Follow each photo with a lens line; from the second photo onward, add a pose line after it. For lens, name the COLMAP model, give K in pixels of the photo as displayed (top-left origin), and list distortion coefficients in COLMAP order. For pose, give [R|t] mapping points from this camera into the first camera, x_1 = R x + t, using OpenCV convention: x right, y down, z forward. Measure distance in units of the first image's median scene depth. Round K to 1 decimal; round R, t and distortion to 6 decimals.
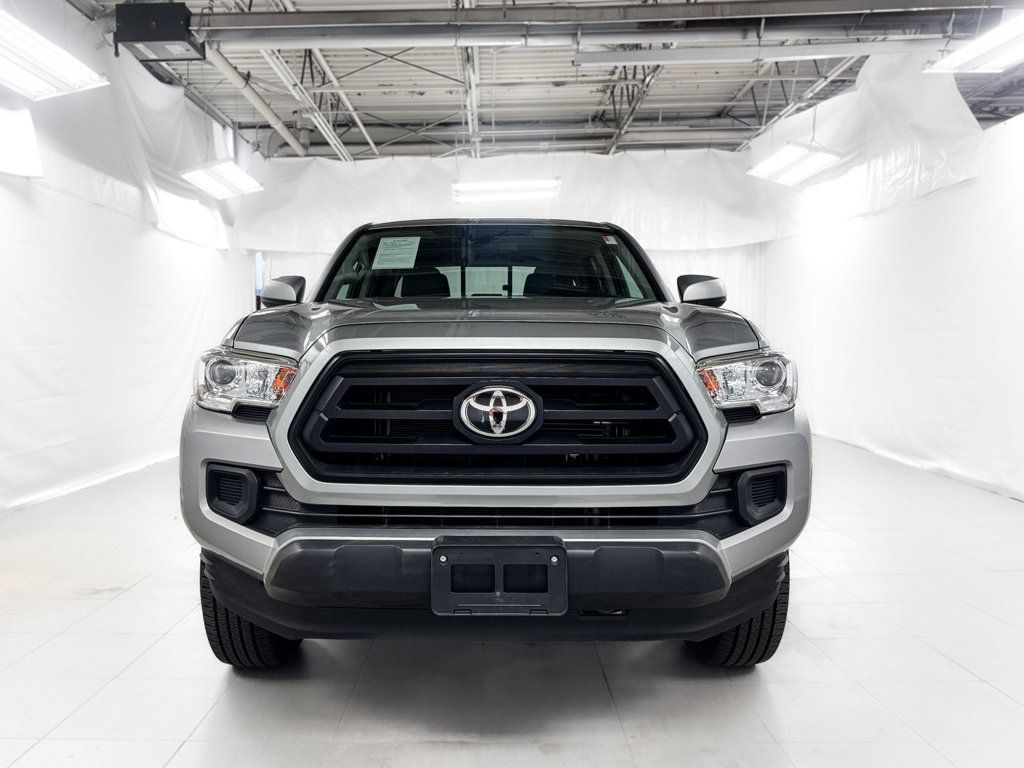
lens RADIAL K [[759.2, 0, 472.6], [0, 759.2, 365.5], [0, 0, 1]] dist [0.065097, -0.085895]
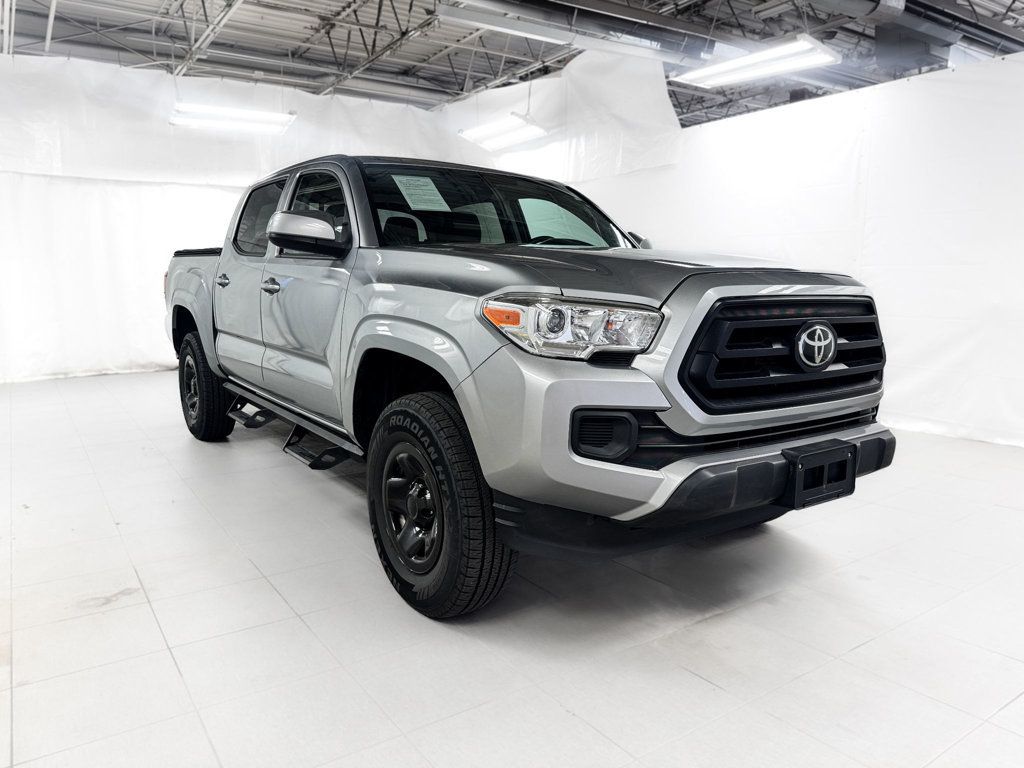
lens RADIAL K [[723.9, 0, 512.0], [0, 723.9, 384.0], [0, 0, 1]] dist [-0.003985, -0.006562]
pose [[0.815945, -0.071716, 0.573665, -0.775854], [0.009910, 0.993865, 0.110151, -0.009498], [-0.578045, -0.084192, 0.811650, 0.231424]]
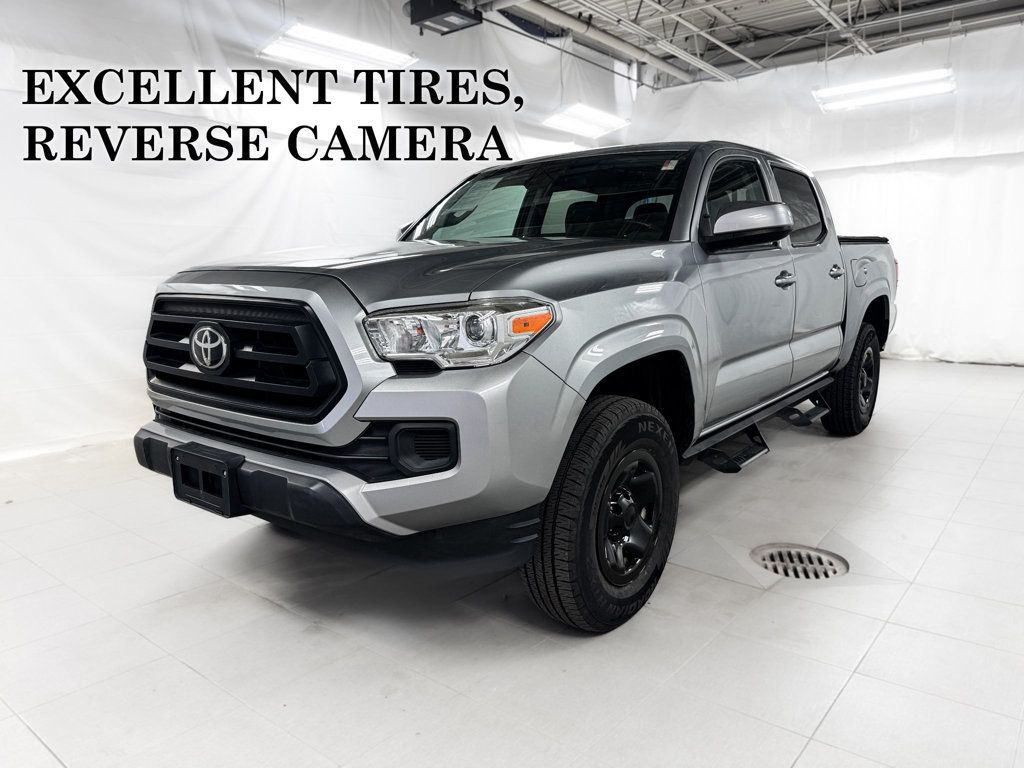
lens RADIAL K [[717.9, 0, 512.0], [0, 717.9, 384.0], [0, 0, 1]] dist [-0.000751, -0.000390]
pose [[0.803937, 0.094794, -0.587111, 0.799537], [-0.014831, 0.990104, 0.139552, -0.035669], [0.594529, -0.103484, 0.797387, 0.269187]]
